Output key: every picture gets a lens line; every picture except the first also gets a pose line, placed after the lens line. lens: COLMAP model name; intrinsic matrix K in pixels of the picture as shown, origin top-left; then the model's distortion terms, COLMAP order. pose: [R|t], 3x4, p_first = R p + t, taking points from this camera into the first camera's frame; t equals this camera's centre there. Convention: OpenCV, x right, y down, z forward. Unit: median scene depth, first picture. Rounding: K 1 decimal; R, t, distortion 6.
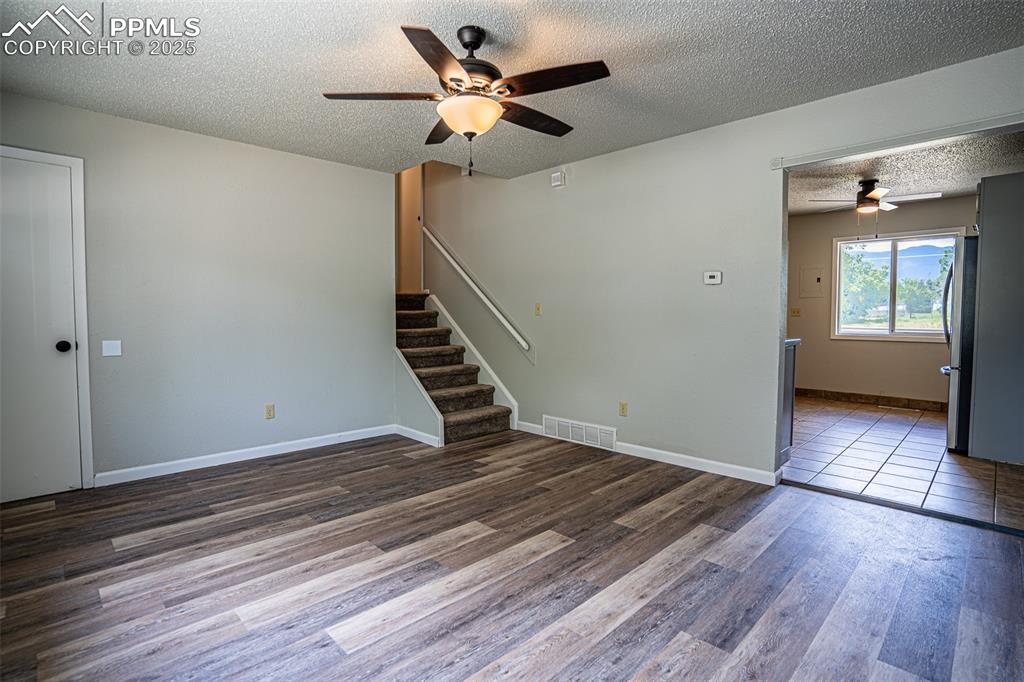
lens RADIAL K [[503.5, 0, 510.6], [0, 503.5, 339.9], [0, 0, 1]] dist [-0.064238, 0.013519]
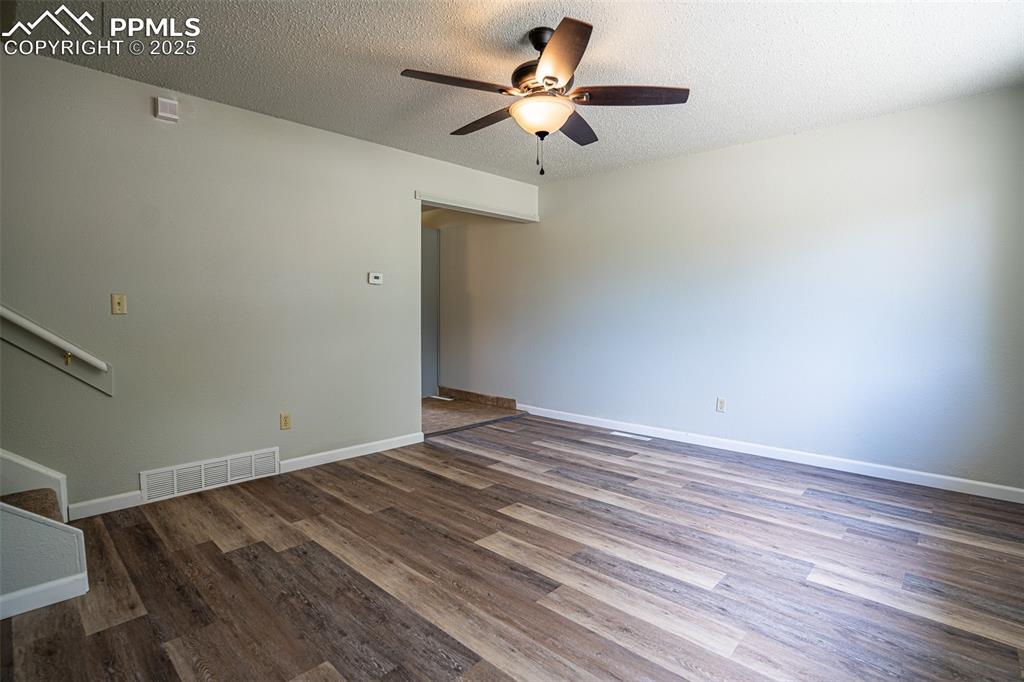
lens RADIAL K [[503.5, 0, 511.5], [0, 503.5, 339.8], [0, 0, 1]] dist [-0.064238, 0.013519]
pose [[-0.038921, -0.056829, 0.997625, -0.921250], [0.048770, 0.997084, 0.058700, -0.047226], [-0.998051, 0.050939, -0.036036, 0.926167]]
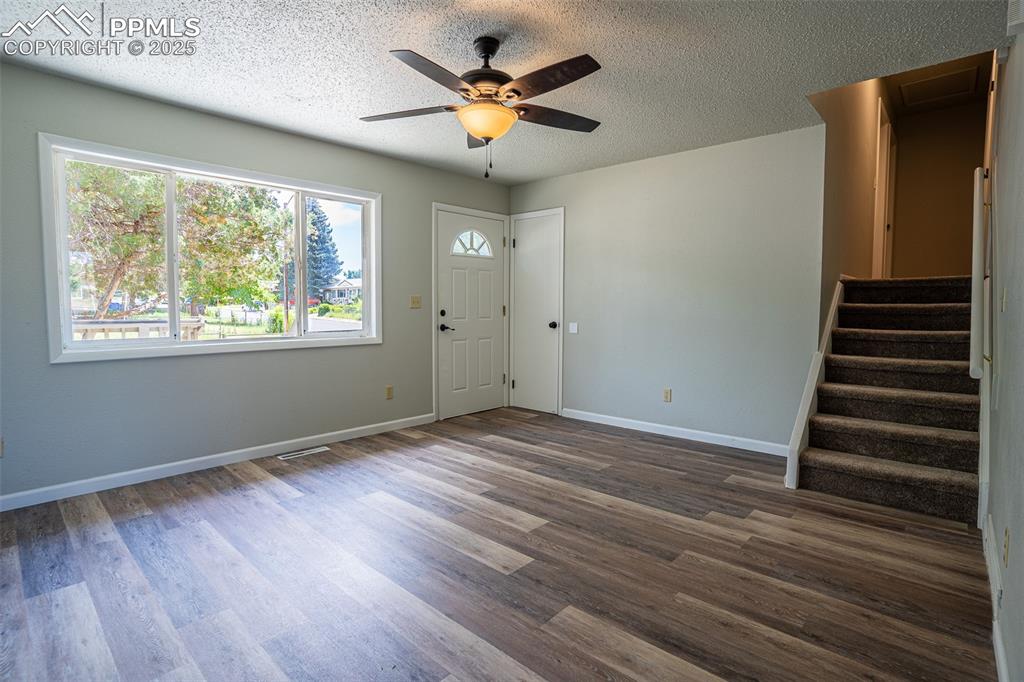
lens RADIAL K [[503.5, 0, 506.1], [0, 503.5, 338.1], [0, 0, 1]] dist [-0.064238, 0.013519]
pose [[0.039732, 0.063584, -0.997185, 0.843744], [-0.050970, 0.996803, 0.061529, -0.043916], [0.997910, 0.048382, 0.042846, 0.840438]]
